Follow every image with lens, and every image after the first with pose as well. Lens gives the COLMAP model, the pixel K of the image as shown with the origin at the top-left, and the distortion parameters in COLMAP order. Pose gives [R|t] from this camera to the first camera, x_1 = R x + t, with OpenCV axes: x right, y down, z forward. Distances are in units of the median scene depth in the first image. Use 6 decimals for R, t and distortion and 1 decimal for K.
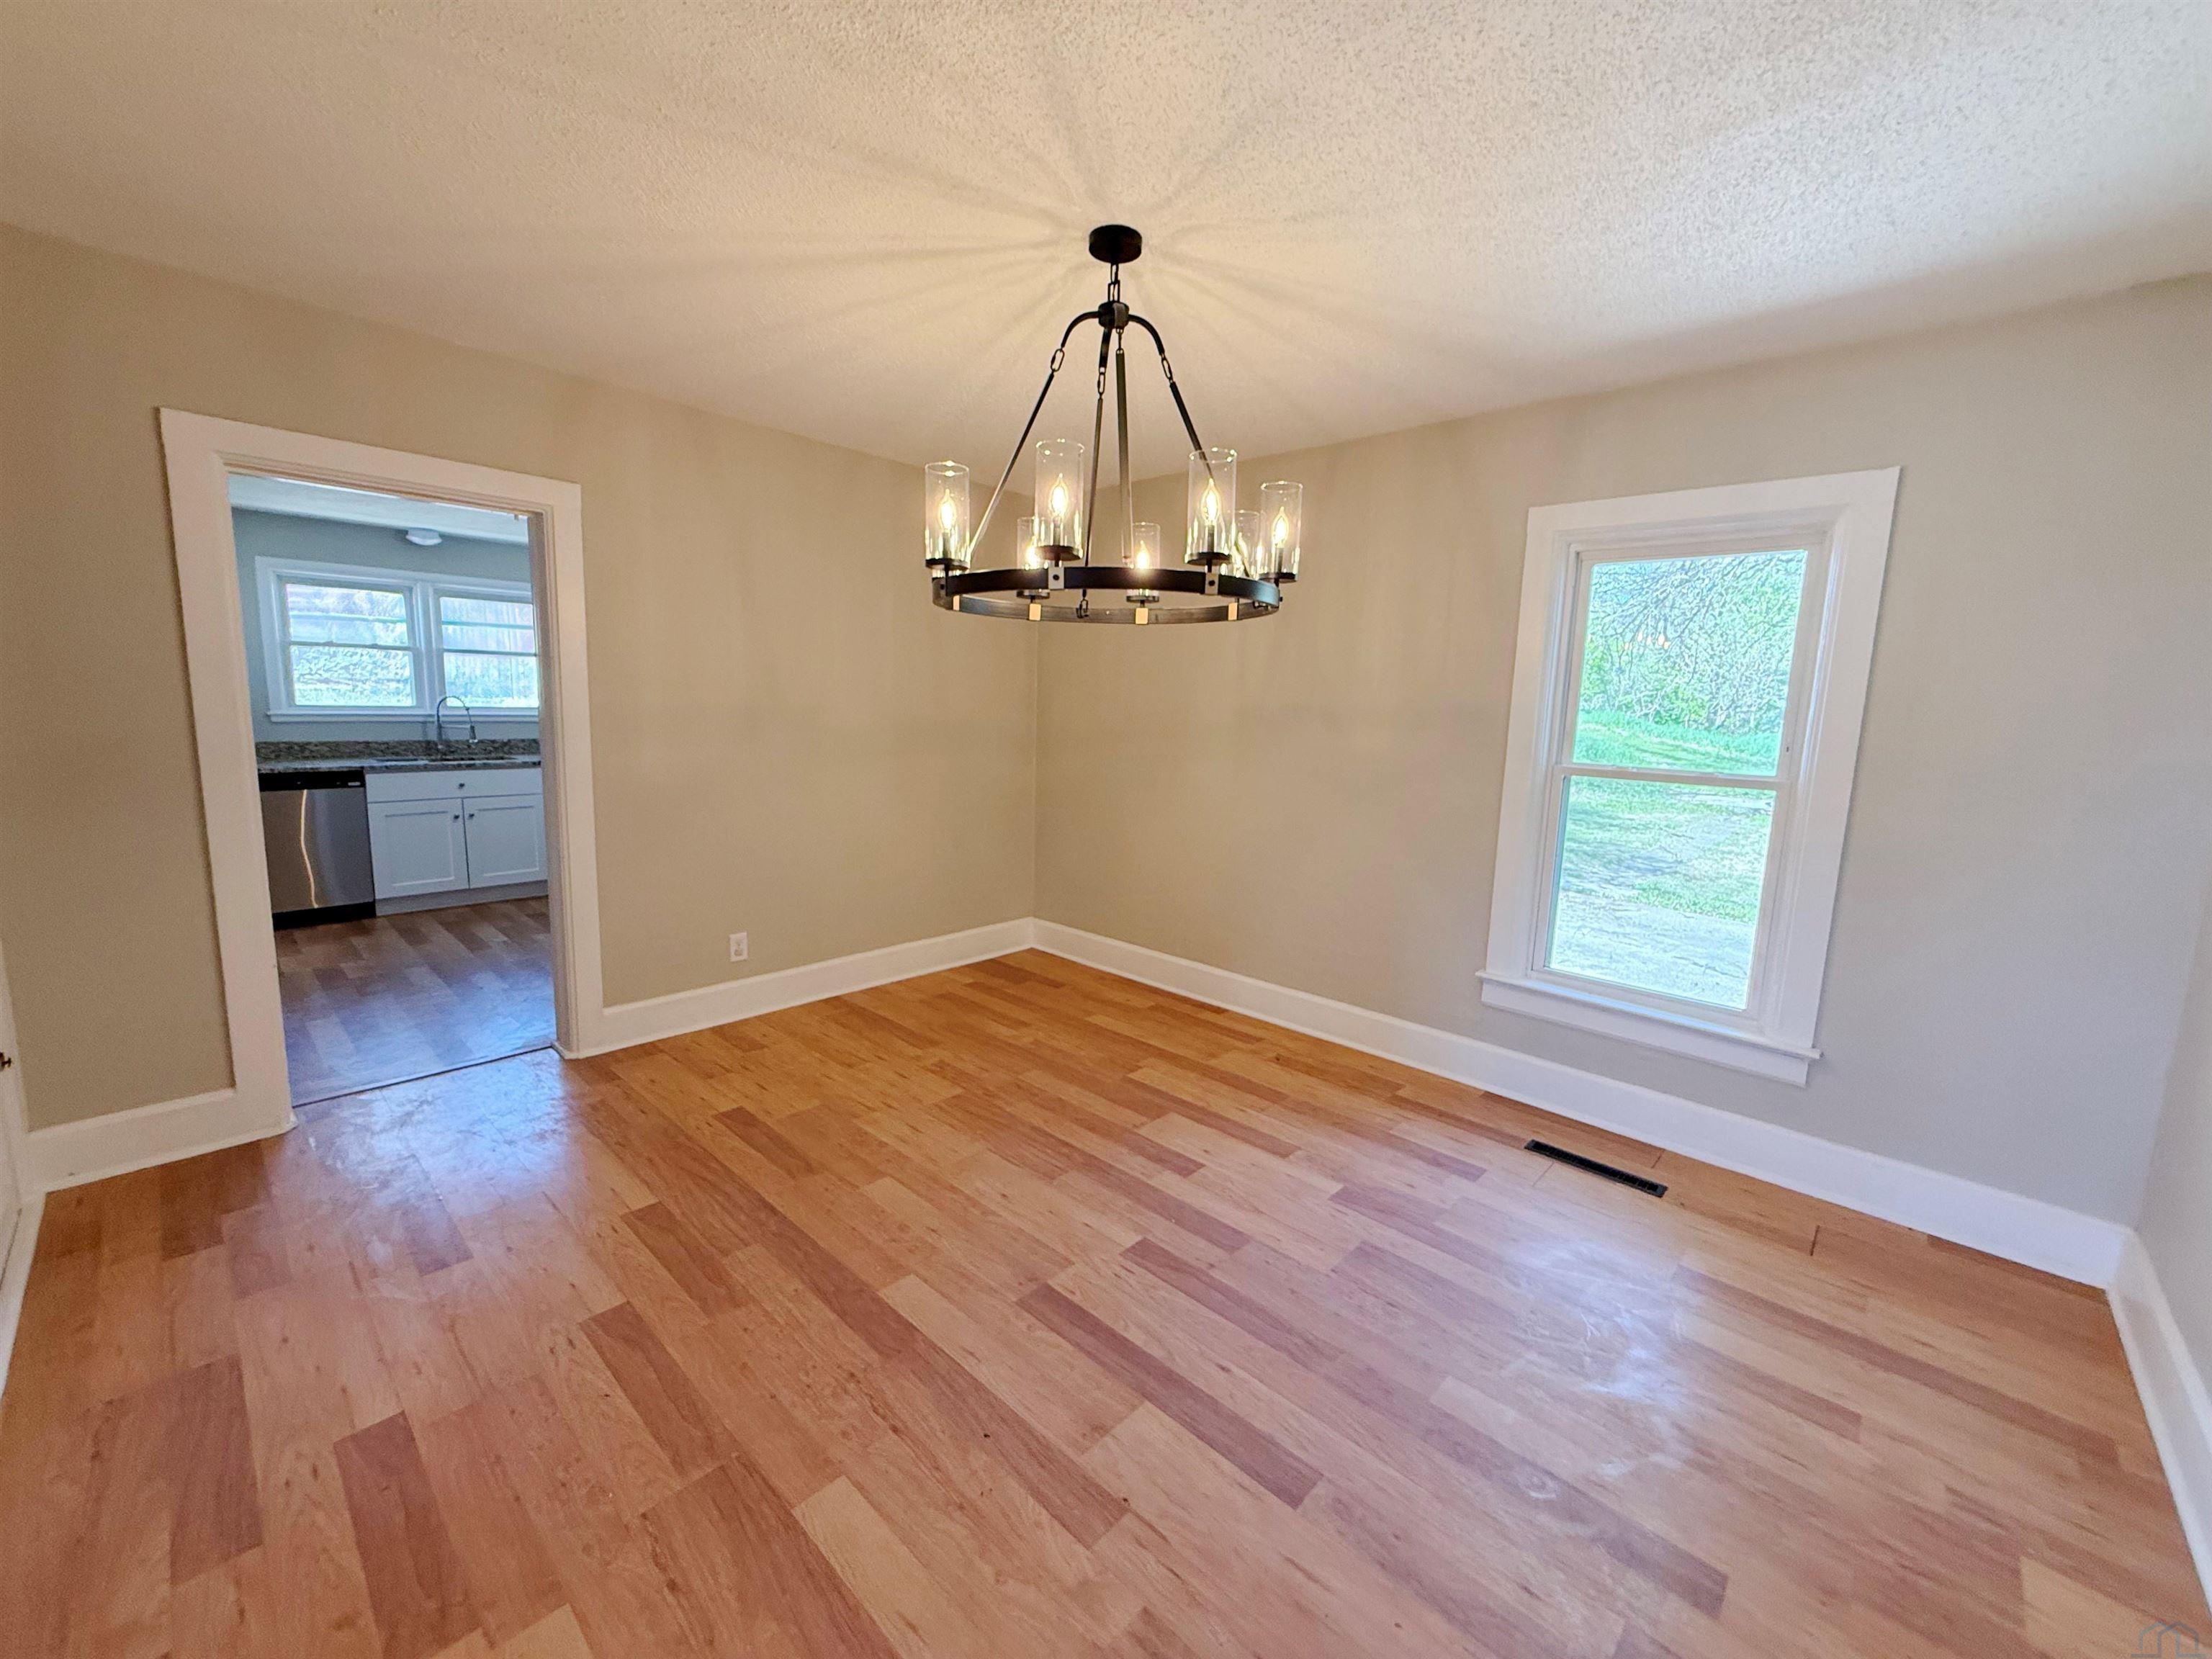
lens RADIAL K [[894.6, 0, 1108.5], [0, 894.6, 829.9], [0, 0, 1]] dist [-0.001440, -0.001268]
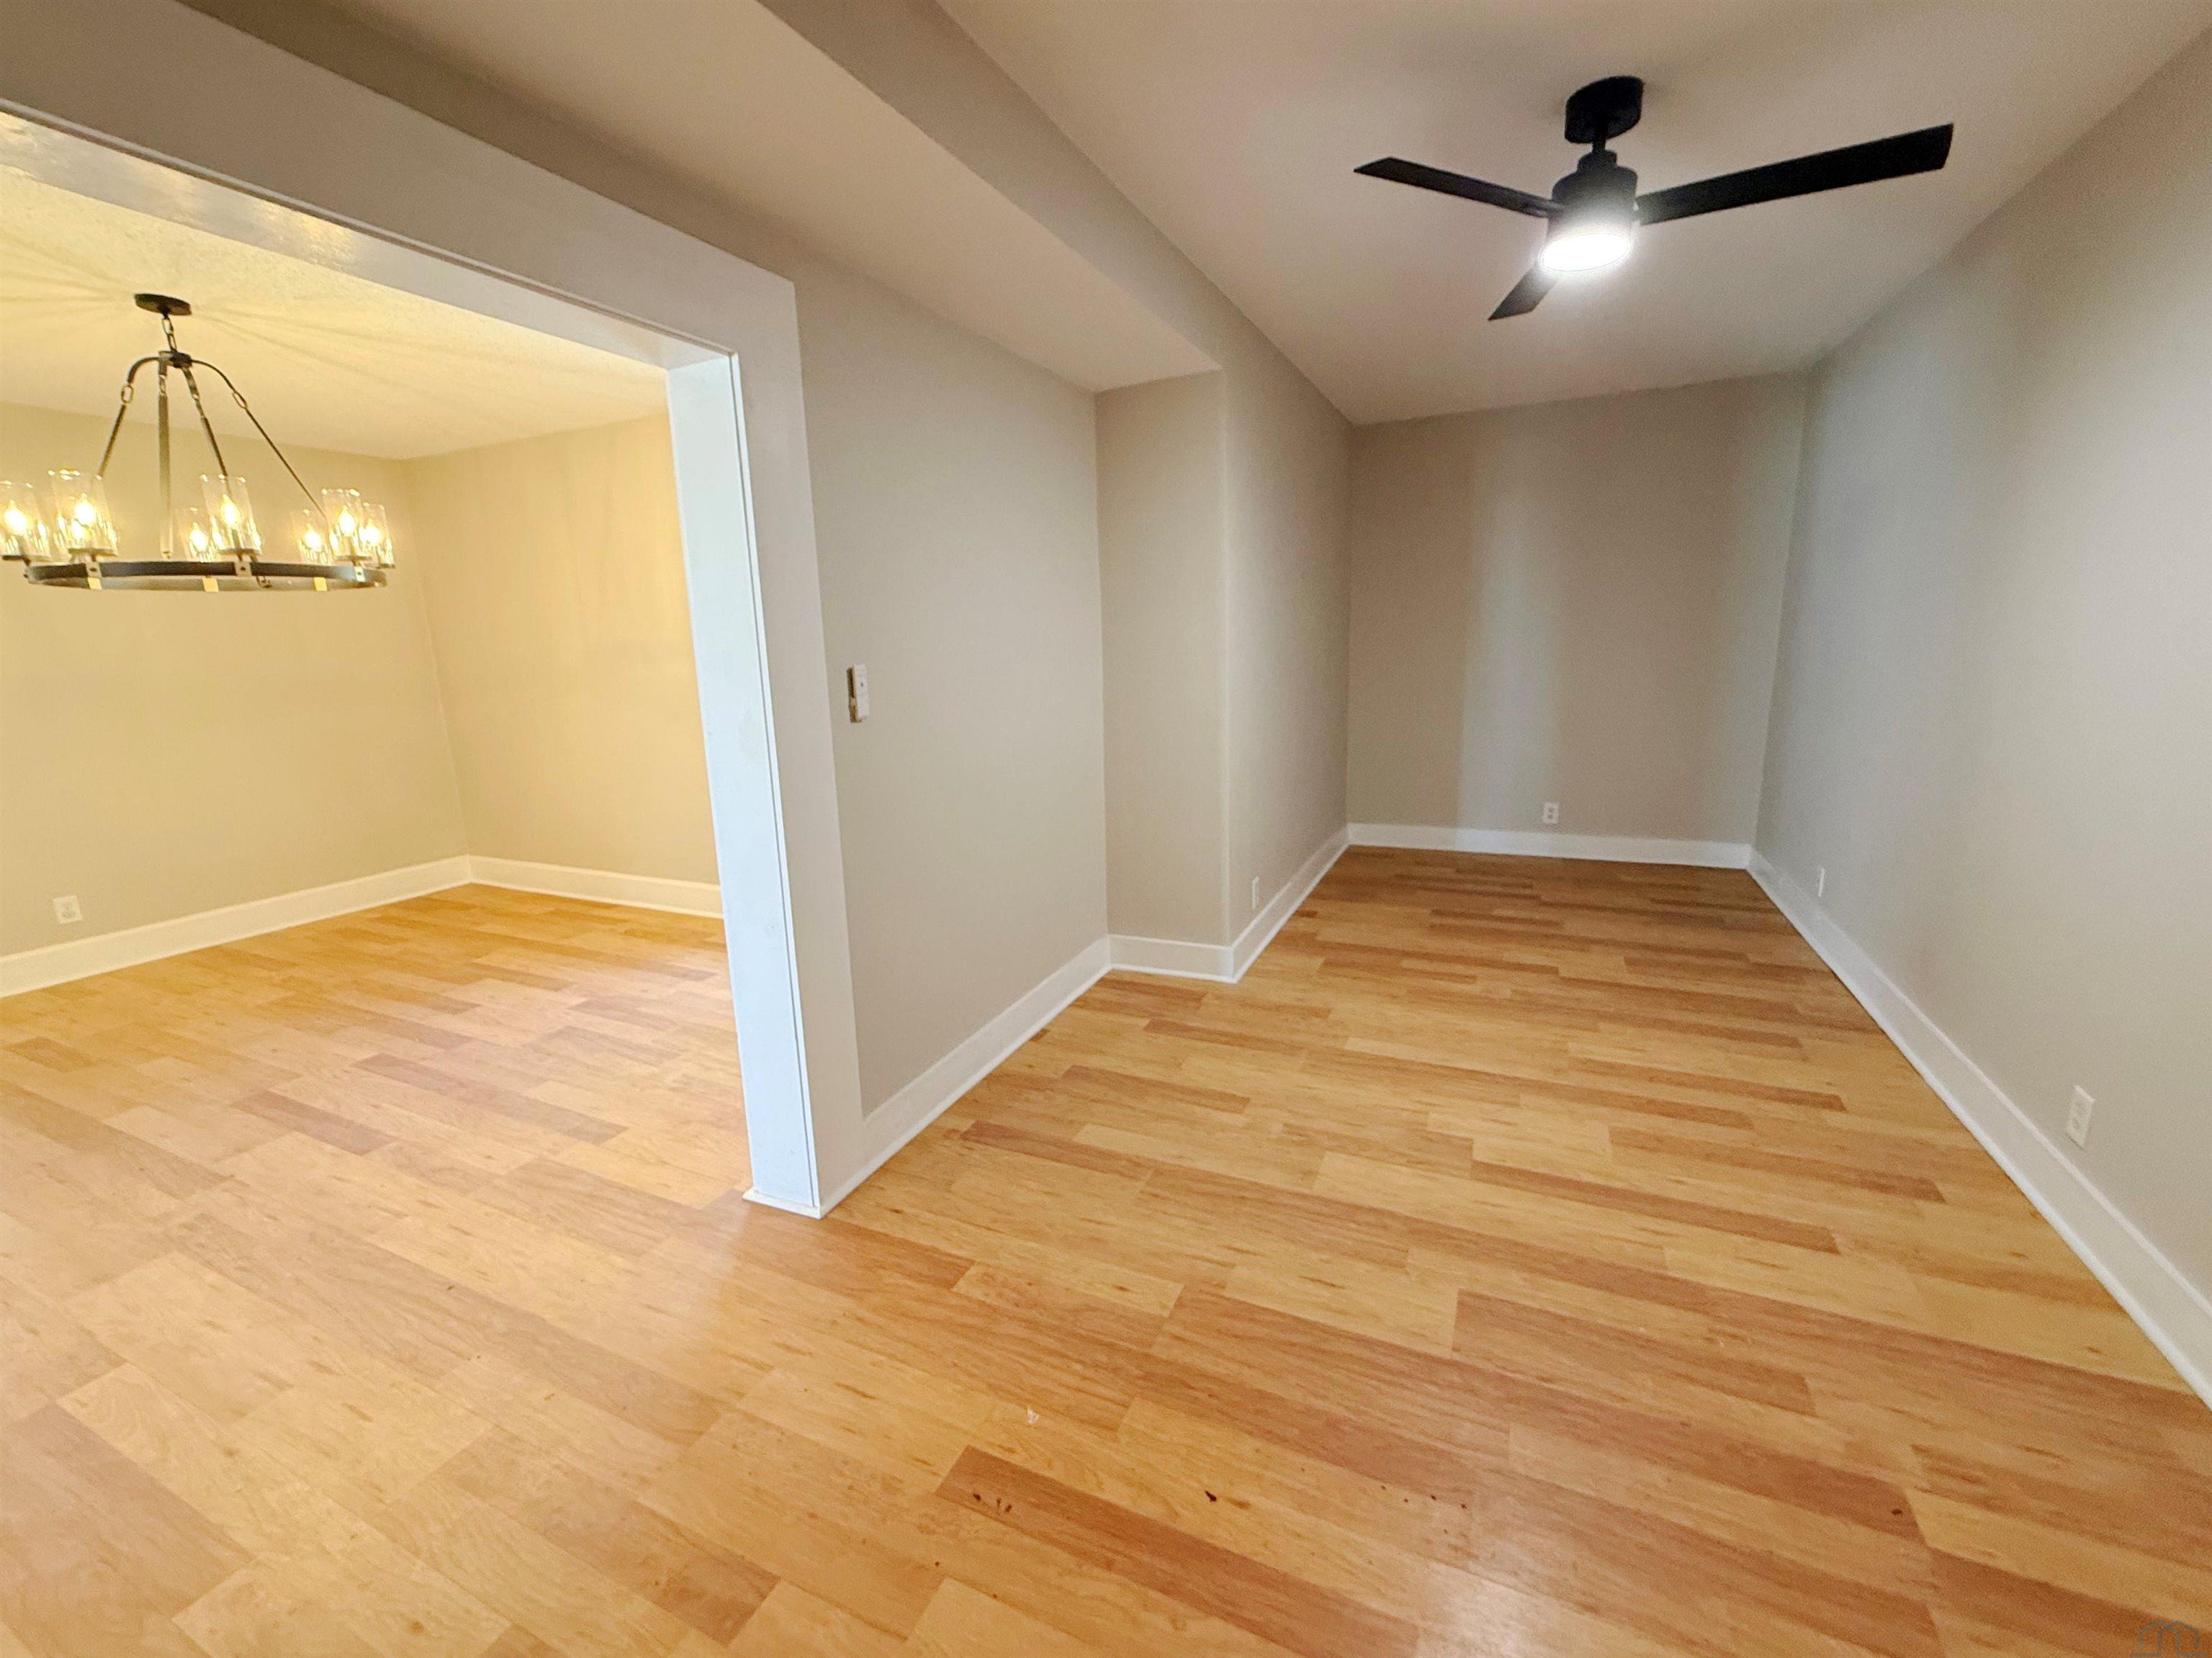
lens RADIAL K [[894.5, 0, 1113.4], [0, 894.5, 836.2], [0, 0, 1]] dist [-0.001440, -0.001268]
pose [[0.942767, -0.121152, 0.310666, 0.632058], [0.097365, 0.991077, 0.091025, 0.102265], [-0.318922, -0.055568, 0.946151, -0.553824]]
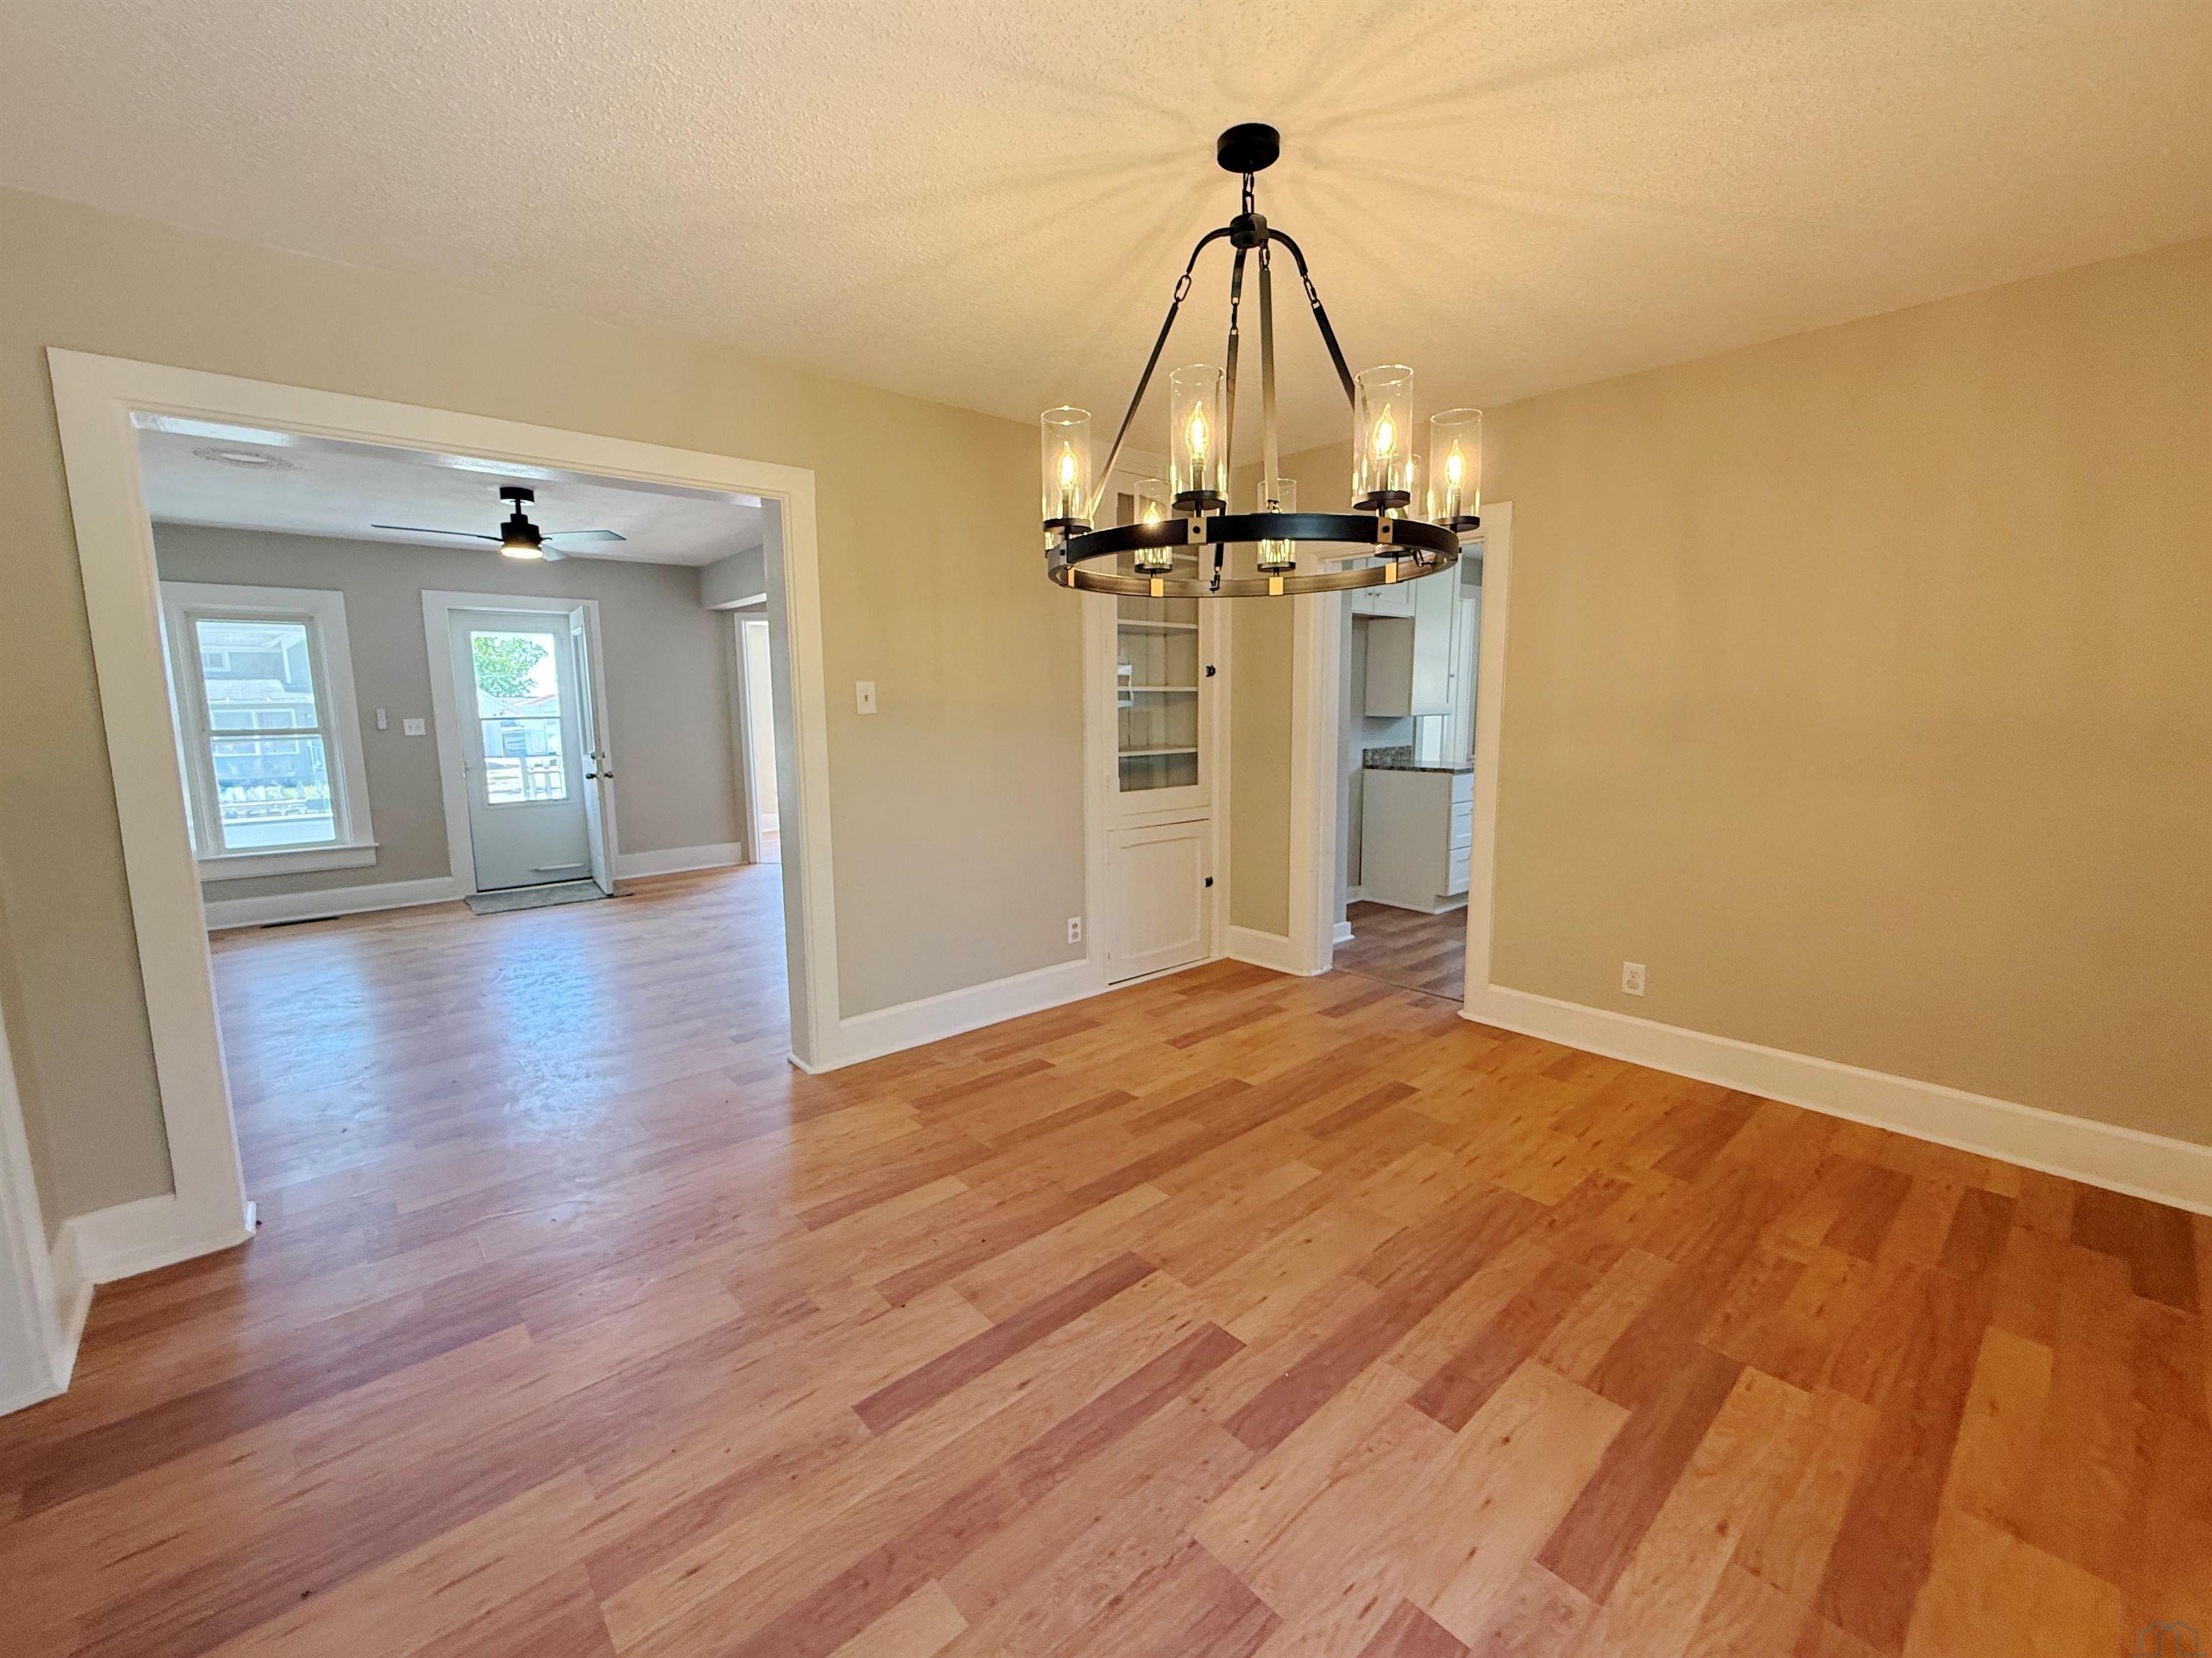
lens RADIAL K [[894.5, 0, 1107.8], [0, 894.5, 845.6], [0, 0, 1]] dist [-0.001440, -0.001268]
pose [[-0.087565, 0.136998, -0.986693, 0.716580], [-0.134630, 0.979783, 0.147986, -0.089540], [0.987019, 0.145797, -0.067351, 0.770083]]
